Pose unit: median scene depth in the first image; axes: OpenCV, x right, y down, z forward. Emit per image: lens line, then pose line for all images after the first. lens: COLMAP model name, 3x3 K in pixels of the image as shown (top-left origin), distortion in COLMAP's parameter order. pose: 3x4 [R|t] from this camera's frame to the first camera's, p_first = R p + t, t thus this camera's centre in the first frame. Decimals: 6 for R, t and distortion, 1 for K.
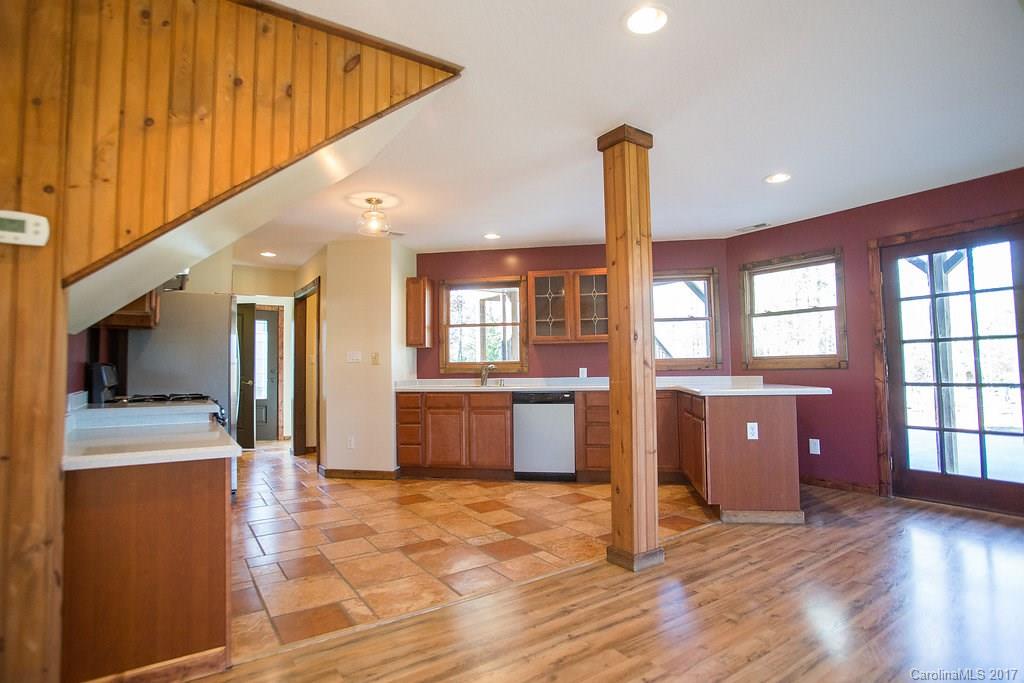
lens RADIAL K [[523.6, 0, 510.6], [0, 523.6, 343.5], [0, 0, 1]] dist [-0.040692, 0.000559]
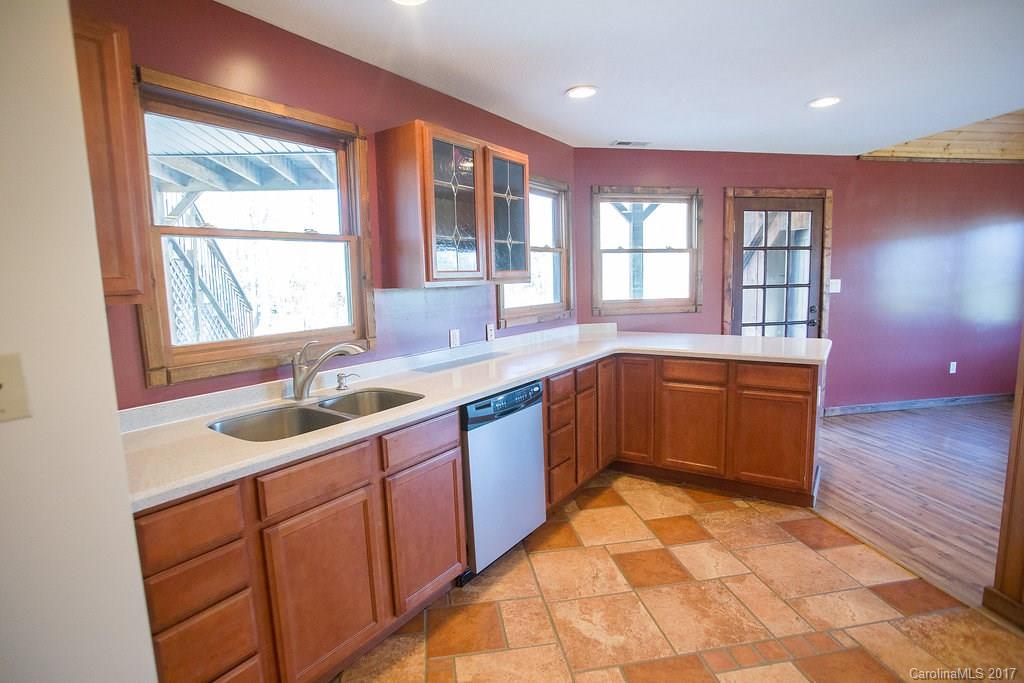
lens RADIAL K [[505.7, 0, 512.5], [0, 505.7, 340.1], [0, 0, 1]] dist [-0.071100, 0.027044]
pose [[0.419956, -0.111520, 0.900667, -0.433623], [-0.027392, 0.990412, 0.135404, -0.021285], [-0.907131, -0.081535, 0.412874, 0.997261]]
